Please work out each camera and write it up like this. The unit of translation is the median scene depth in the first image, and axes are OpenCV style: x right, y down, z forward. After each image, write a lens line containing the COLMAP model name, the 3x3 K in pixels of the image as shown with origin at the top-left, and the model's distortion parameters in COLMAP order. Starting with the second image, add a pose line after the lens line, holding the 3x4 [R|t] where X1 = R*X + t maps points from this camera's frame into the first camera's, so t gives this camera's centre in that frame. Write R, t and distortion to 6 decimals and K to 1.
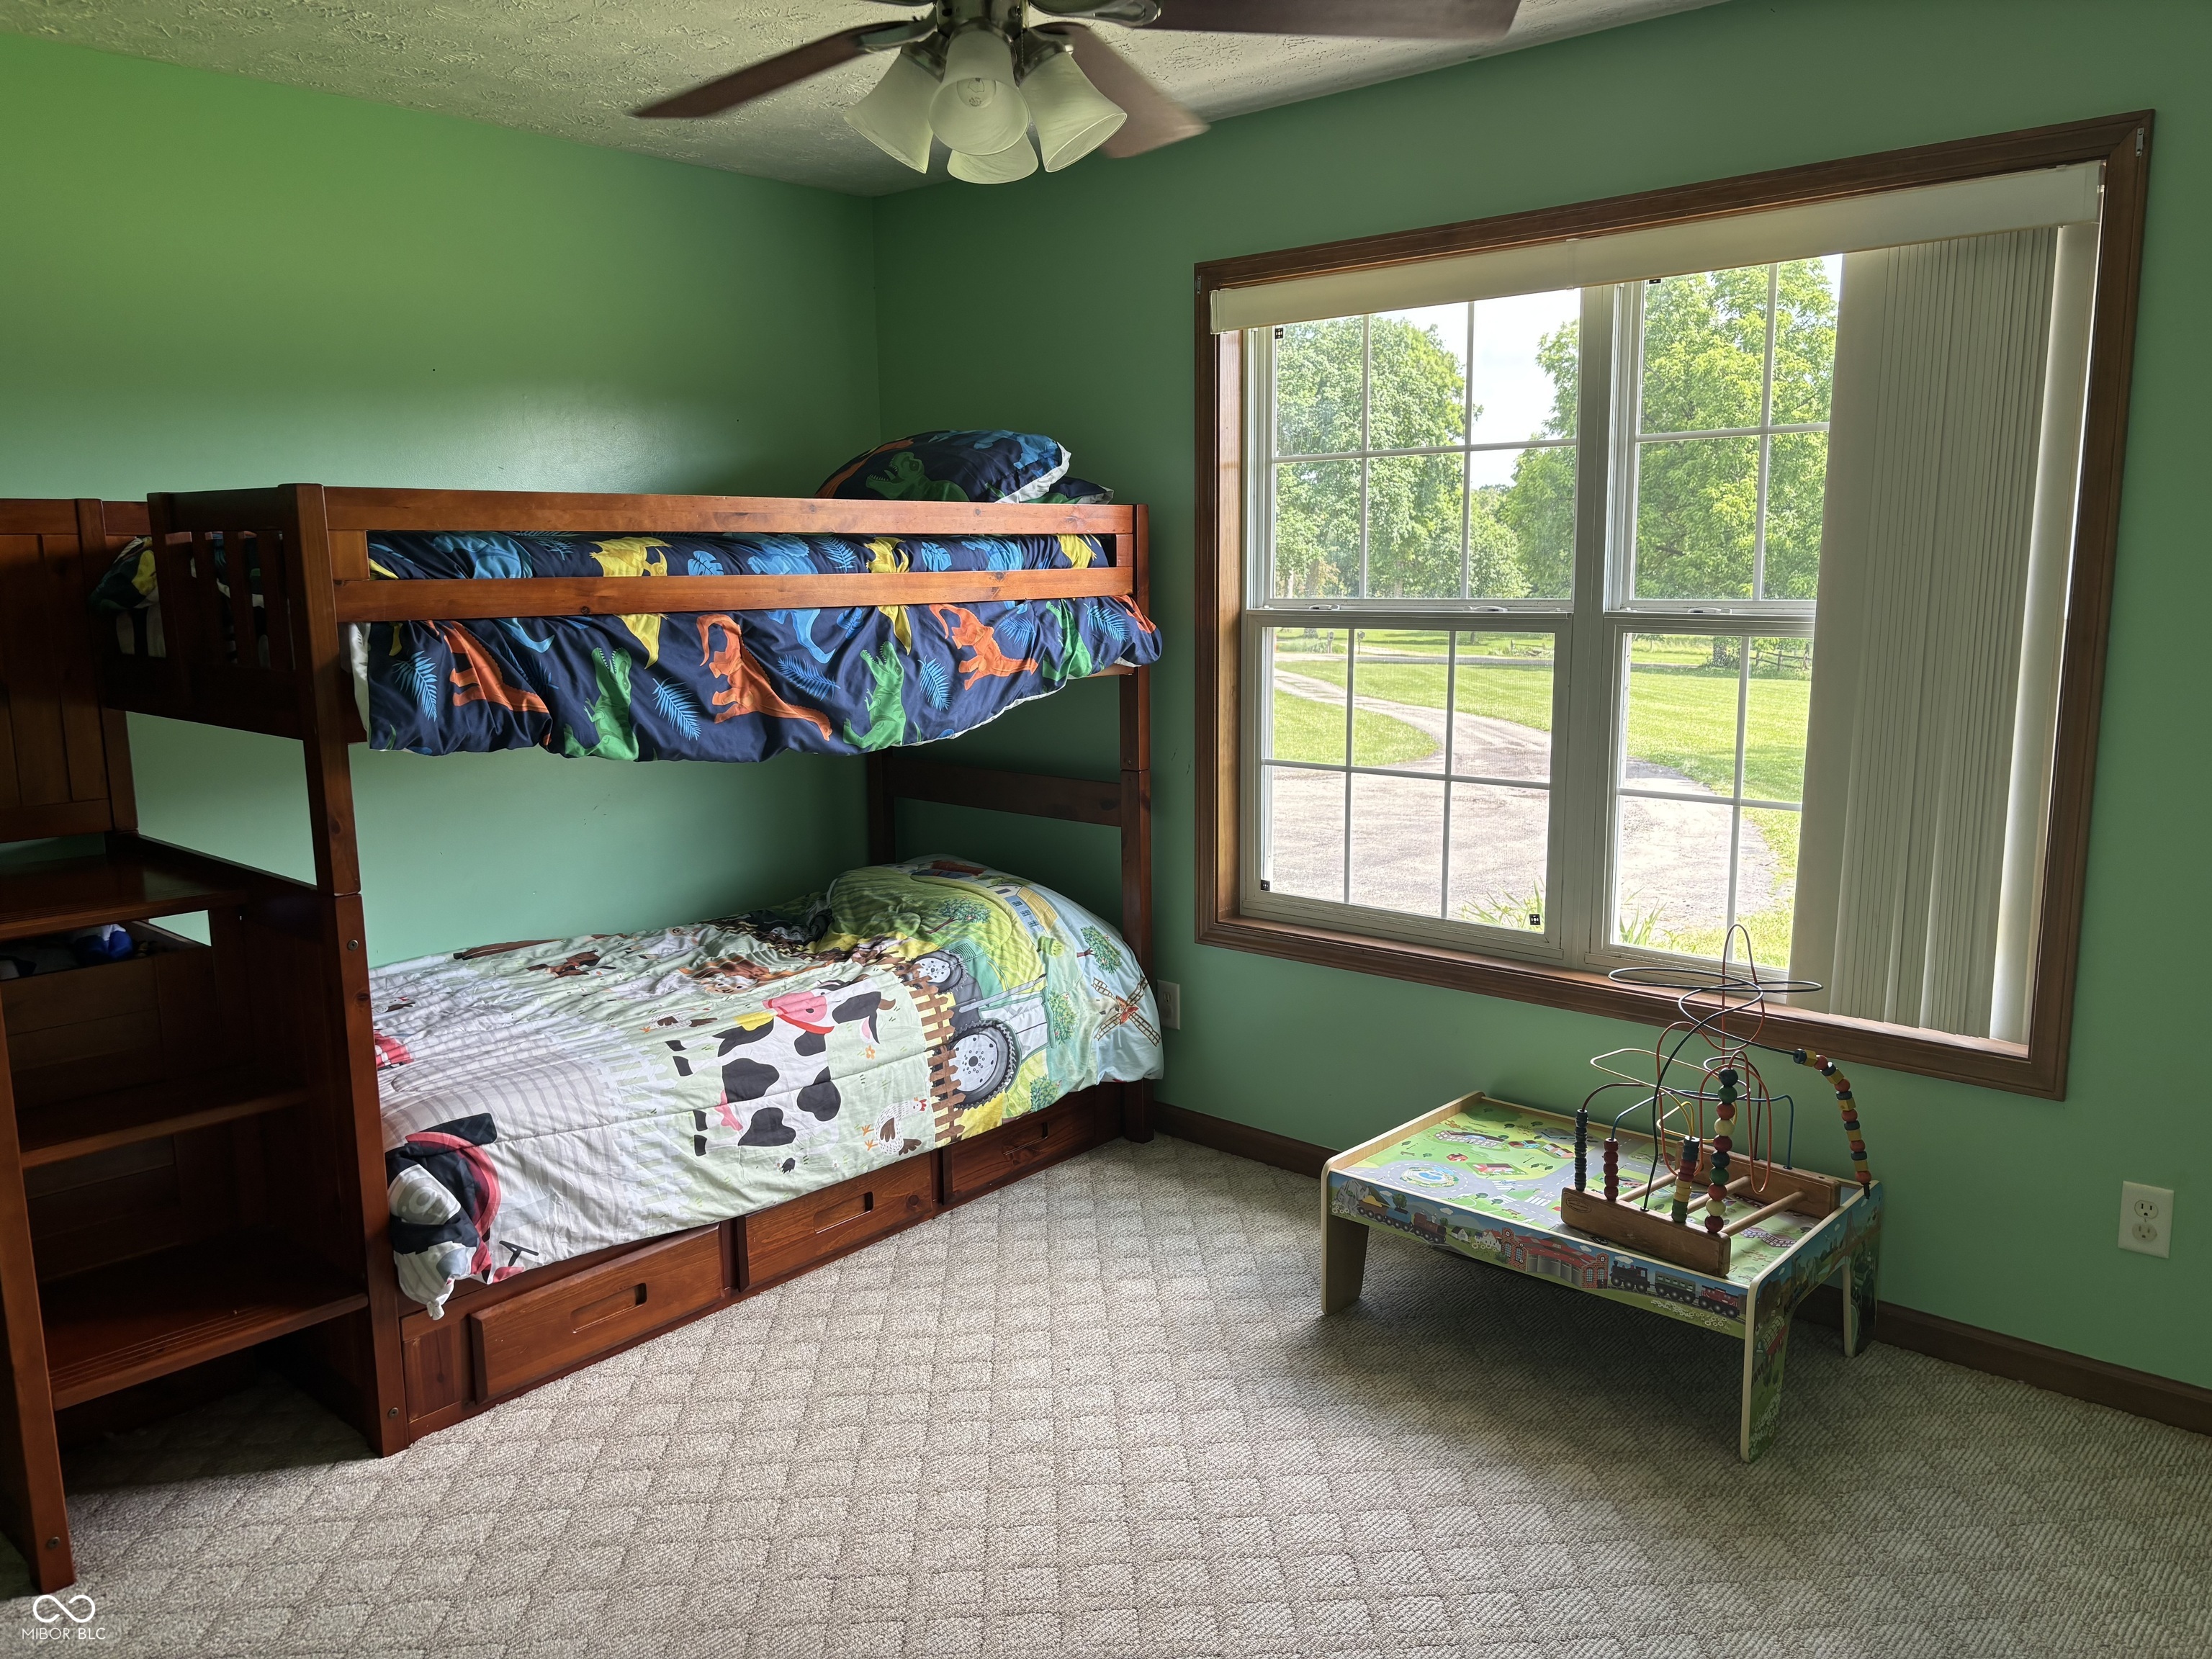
lens RADIAL K [[1700.3, 0, 1106.7], [0, 1700.3, 834.2], [0, 0, 1]] dist [0.074409, -0.062666]
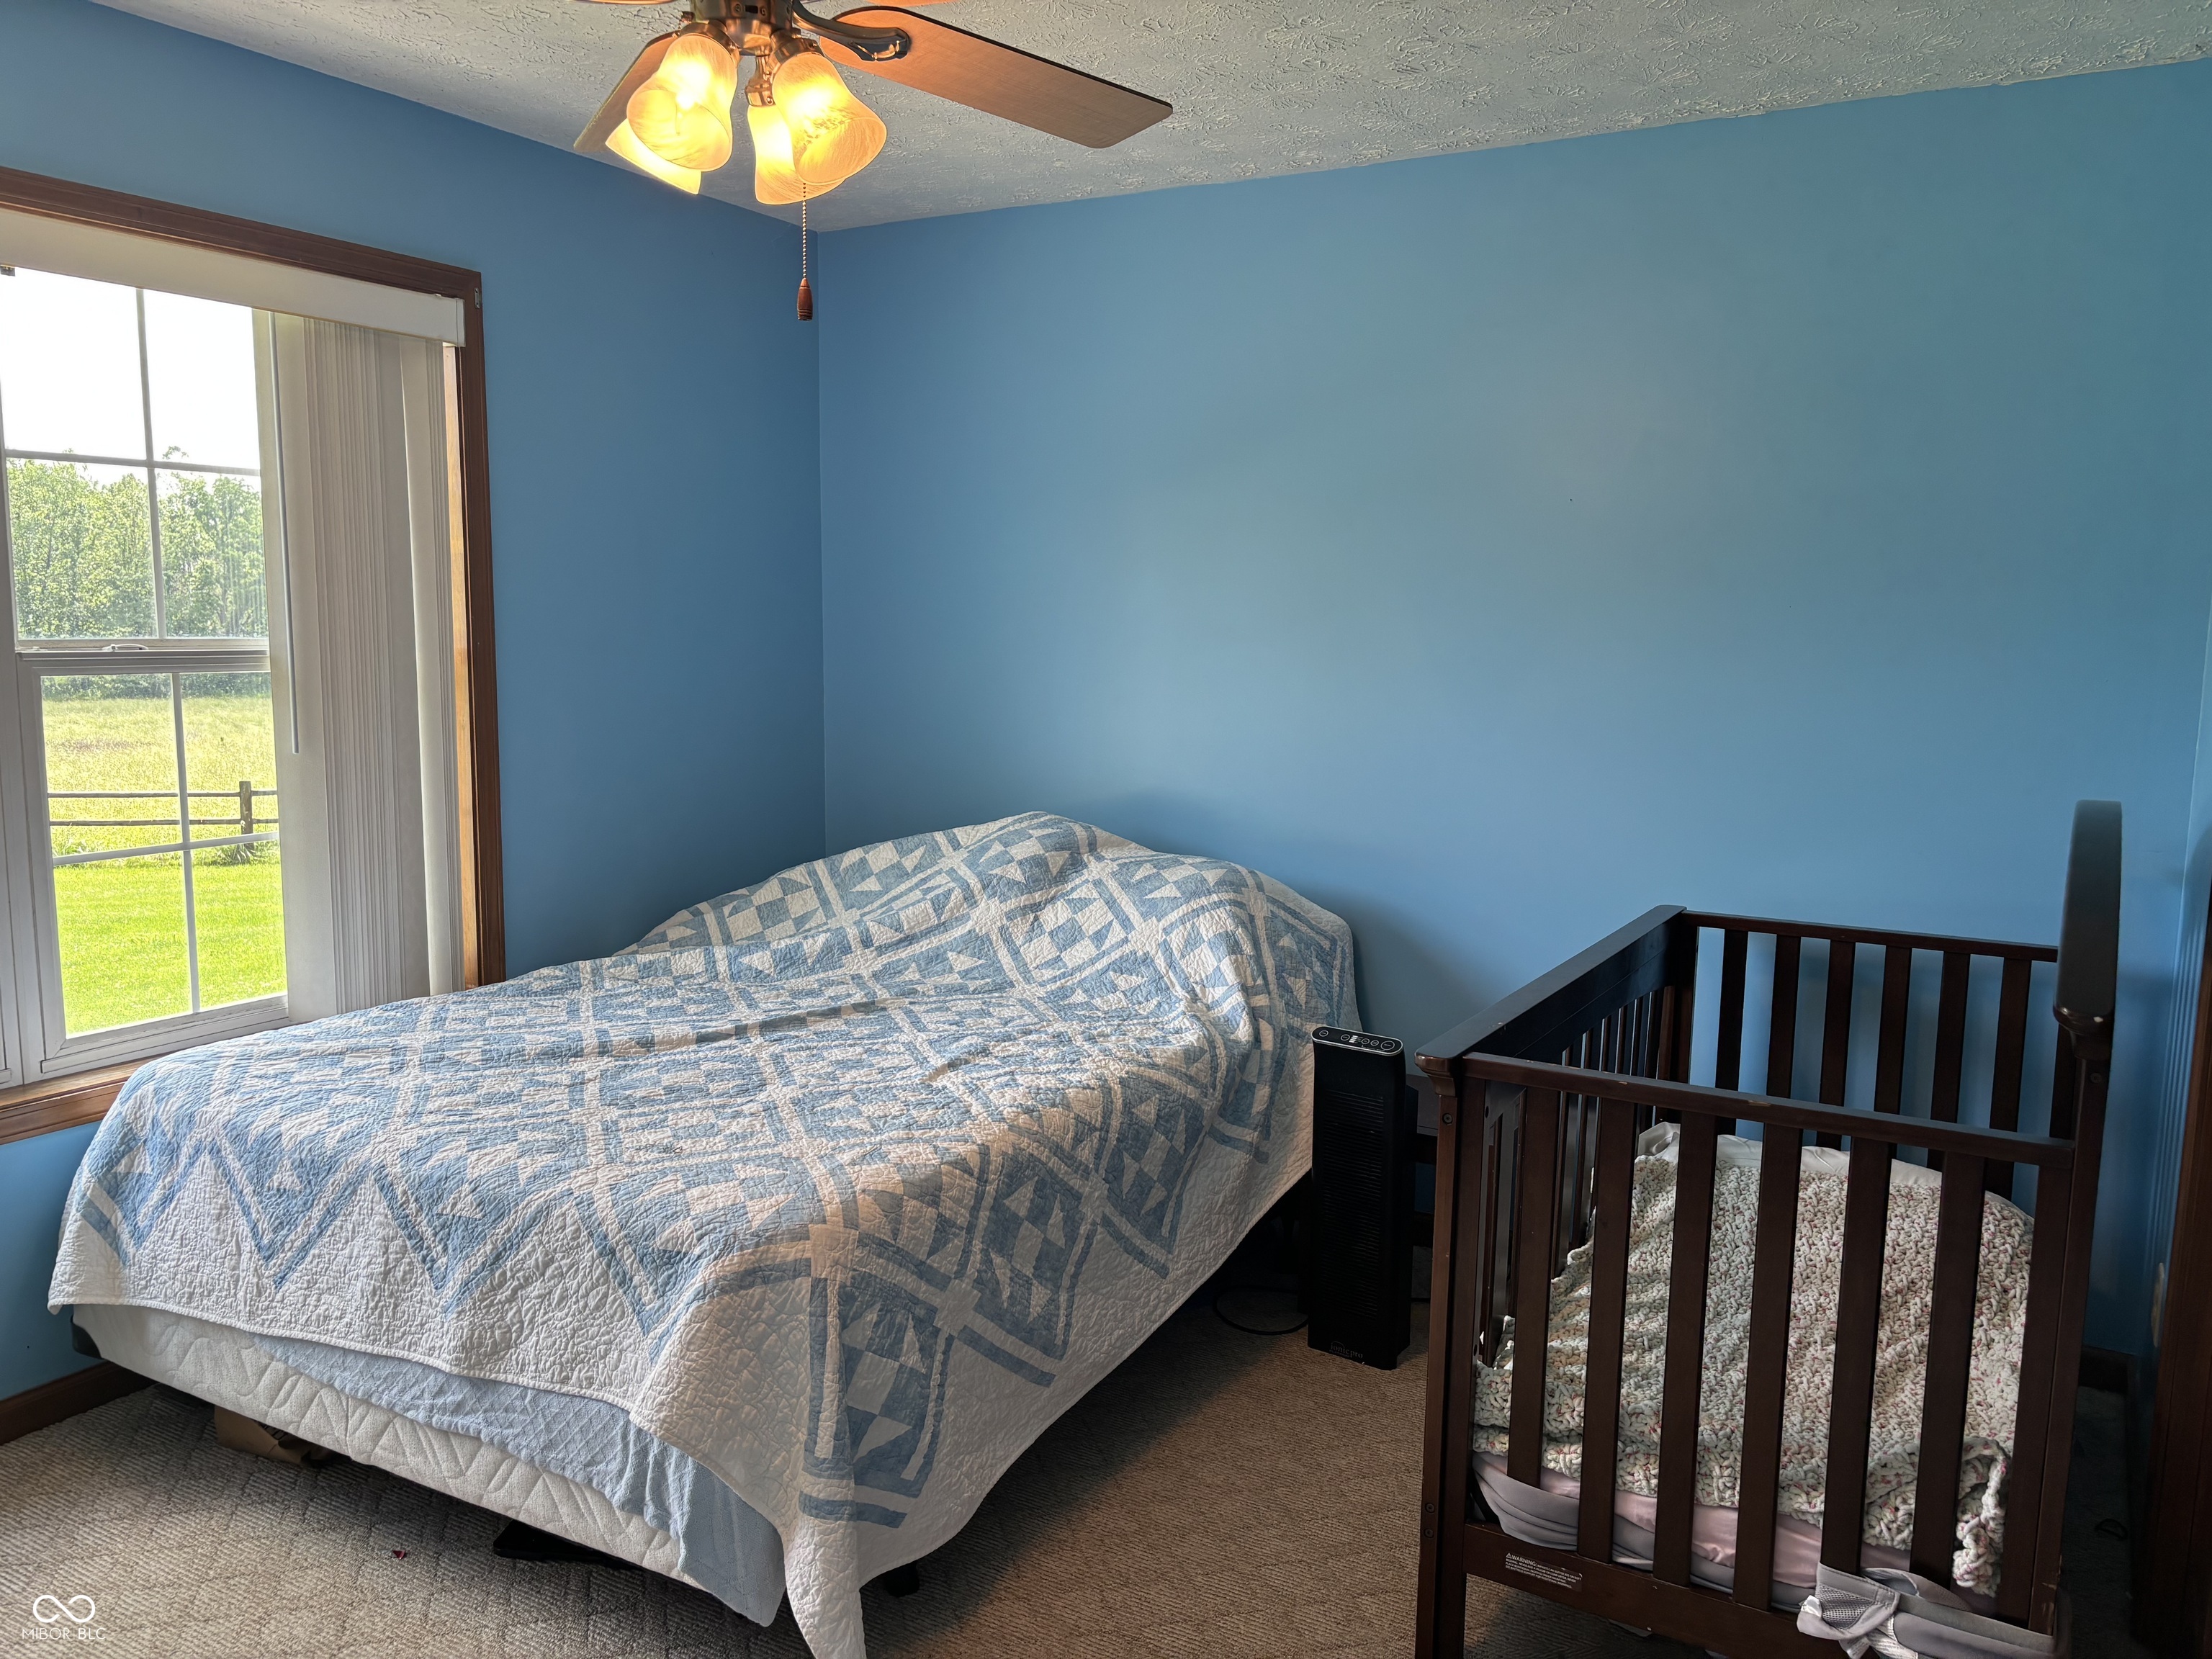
lens RADIAL K [[1700.3, 0, 1106.8], [0, 1700.3, 832.9], [0, 0, 1]] dist [0.074409, -0.062666]
pose [[-0.192840, -0.124999, 0.973236, -0.769003], [0.148771, 0.976662, 0.154917, -0.108951], [-0.969887, 0.174663, -0.169744, 0.733267]]
